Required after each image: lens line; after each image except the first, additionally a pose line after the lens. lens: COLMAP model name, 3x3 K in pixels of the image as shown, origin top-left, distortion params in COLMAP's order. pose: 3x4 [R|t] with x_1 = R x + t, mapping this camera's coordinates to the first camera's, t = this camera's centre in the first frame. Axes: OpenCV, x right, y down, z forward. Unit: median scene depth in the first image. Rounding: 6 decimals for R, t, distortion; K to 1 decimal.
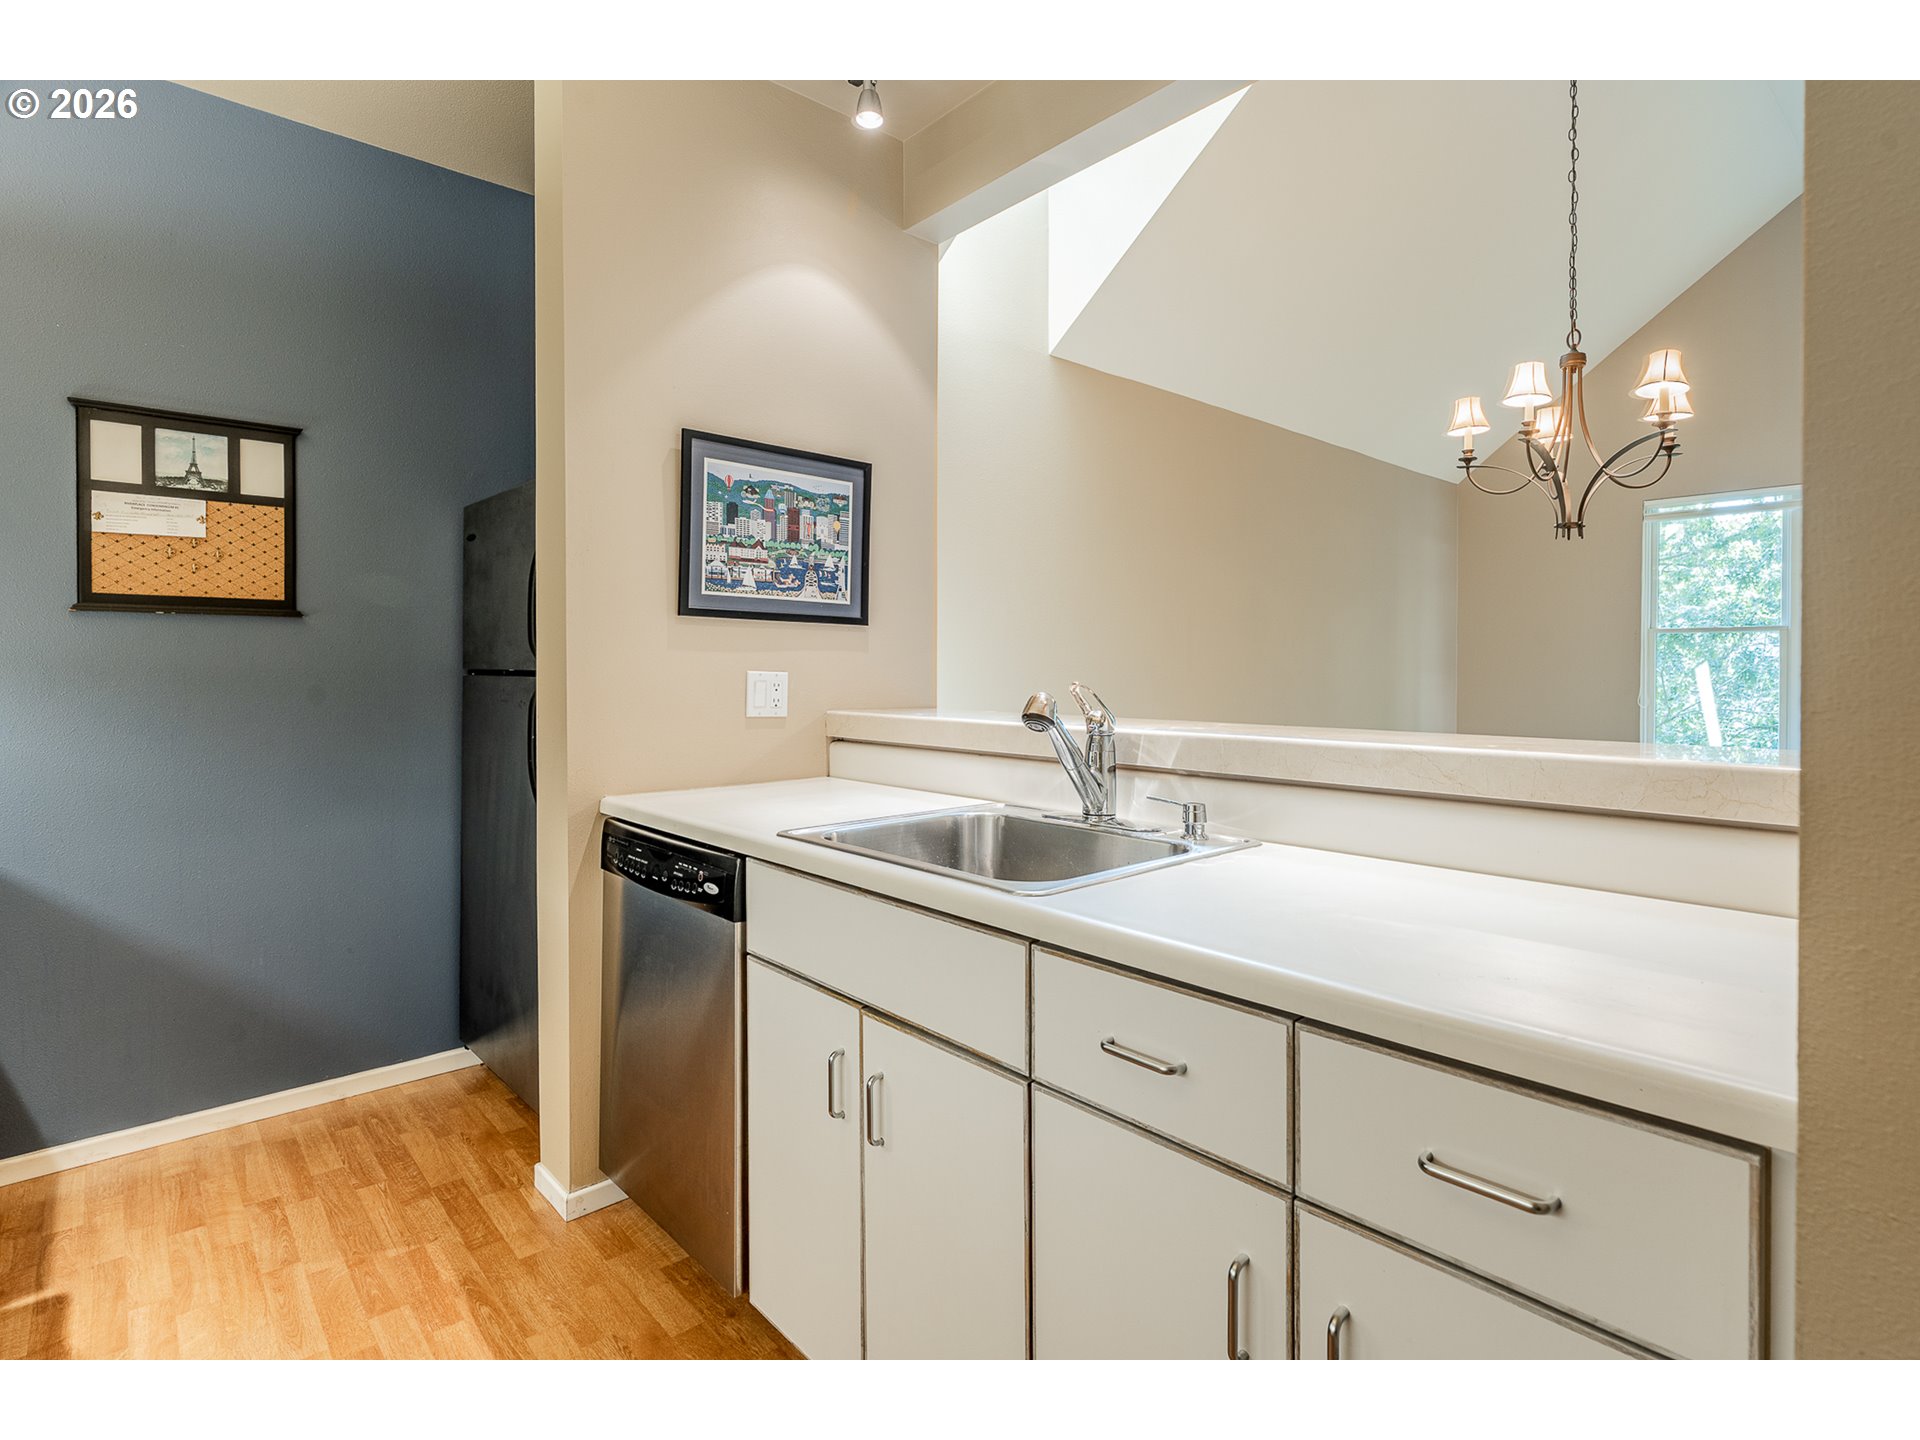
lens RADIAL K [[968.5, 0, 968.9], [0, 968.5, 677.6], [0, 0, 1]] dist [-0.001113, 0.001261]
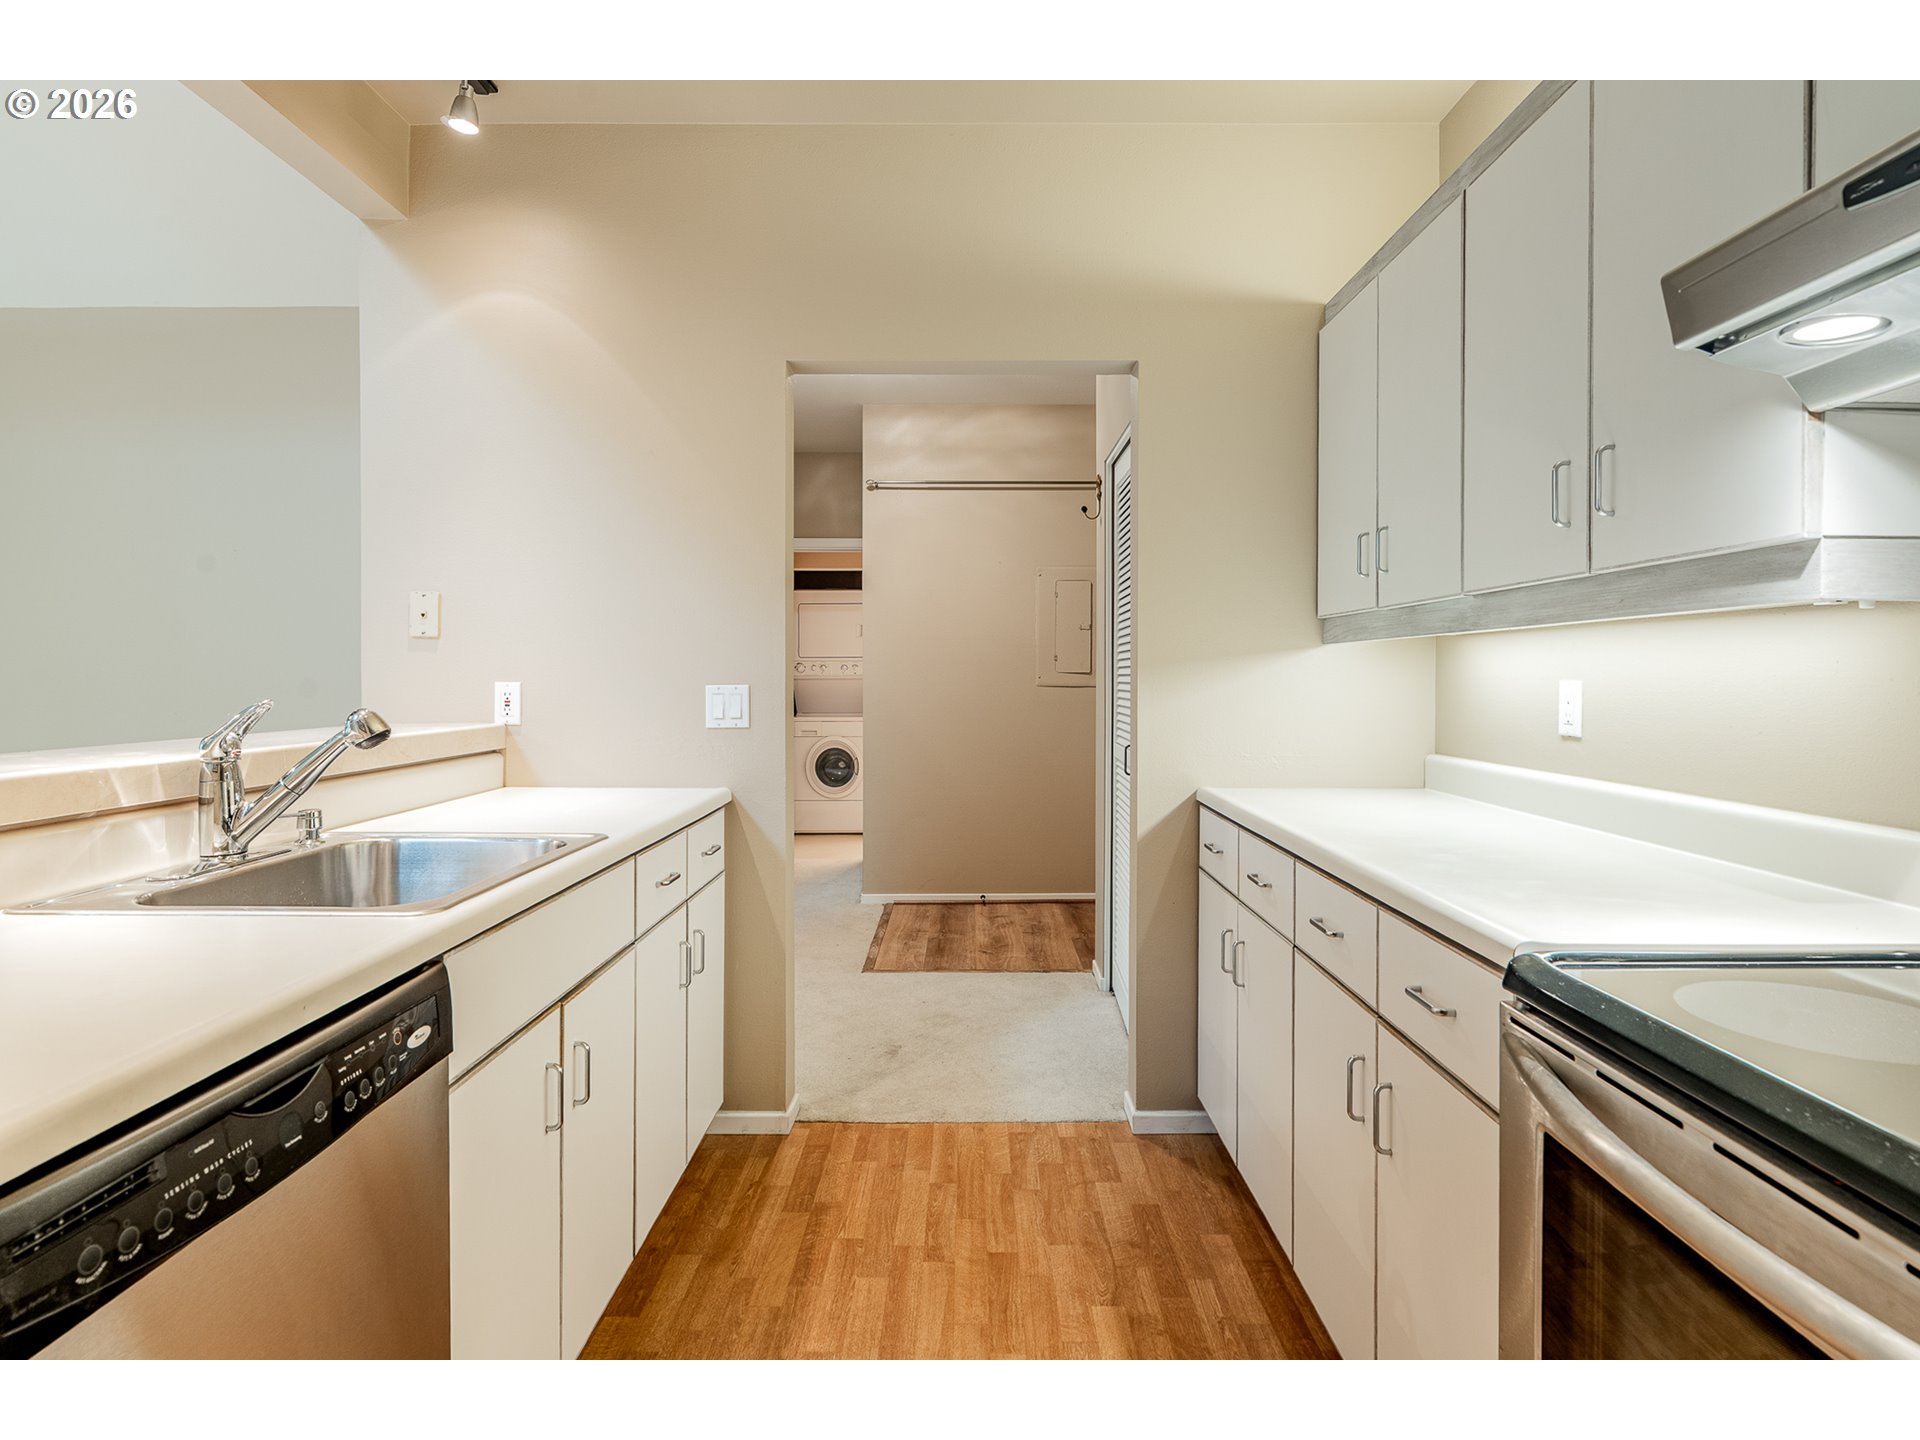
lens RADIAL K [[992.0, 0, 966.3], [0, 992.0, 680.4], [0, 0, 1]] dist [-0.001725, -0.000356]
pose [[-0.745163, -0.005163, 0.666862, -1.287304], [0.002550, 0.999941, 0.010591, -0.020516], [-0.666878, 0.009592, -0.745106, 1.572968]]
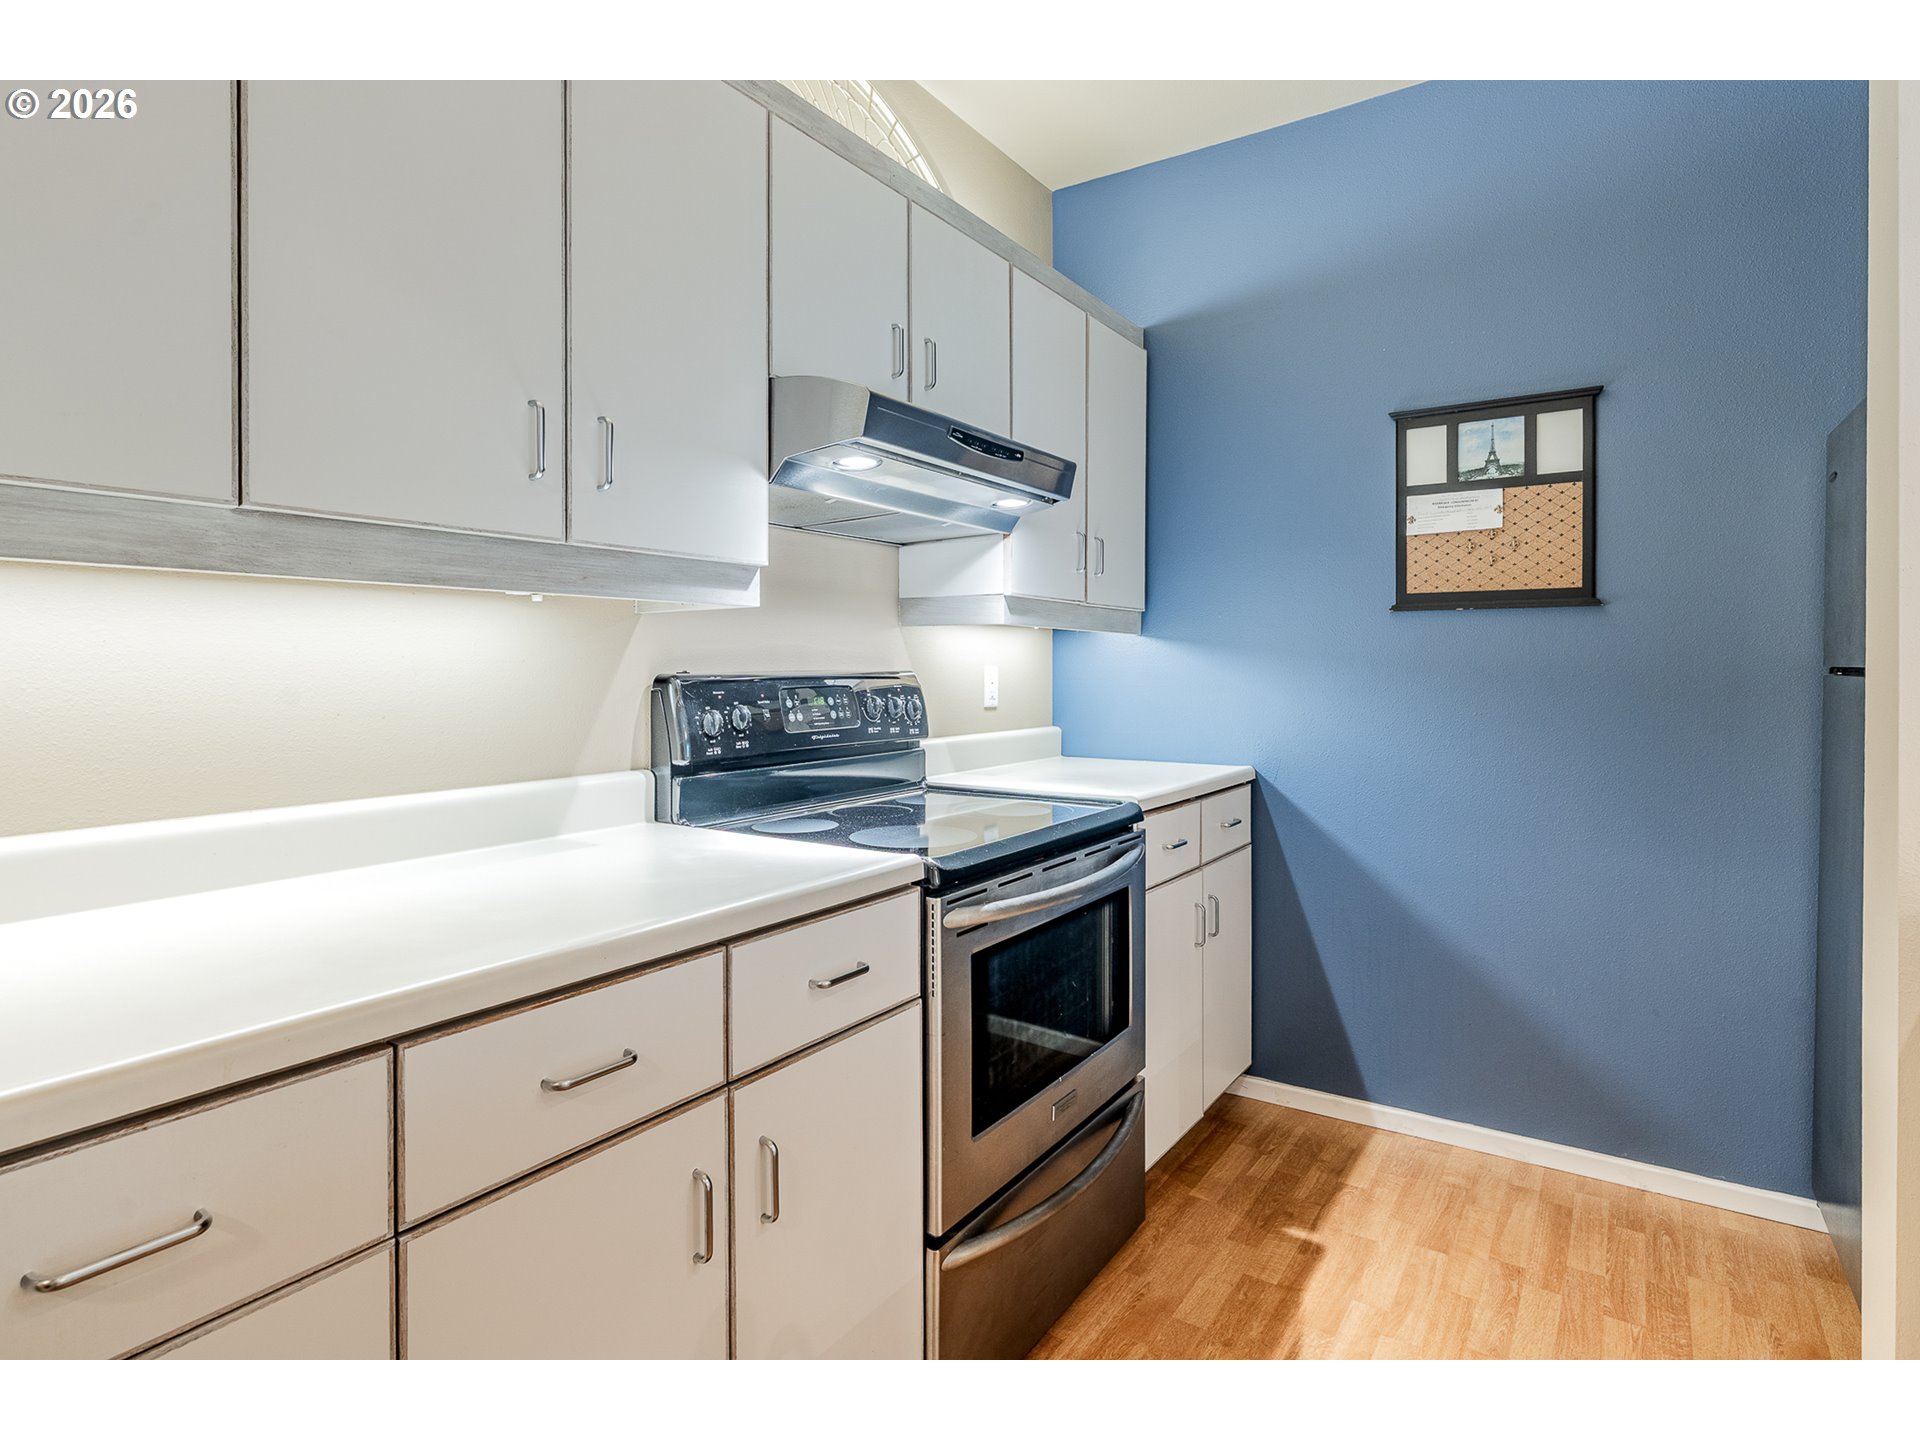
lens RADIAL K [[1007.4, 0, 965.1], [0, 1007.4, 670.9], [0, 0, 1]] dist [-0.002304, 0.000354]
pose [[0.252593, 0.005276, -0.967558, 0.035136], [-0.009032, 0.999954, 0.003095, -0.002577], [0.967530, 0.007957, 0.252630, 0.261326]]
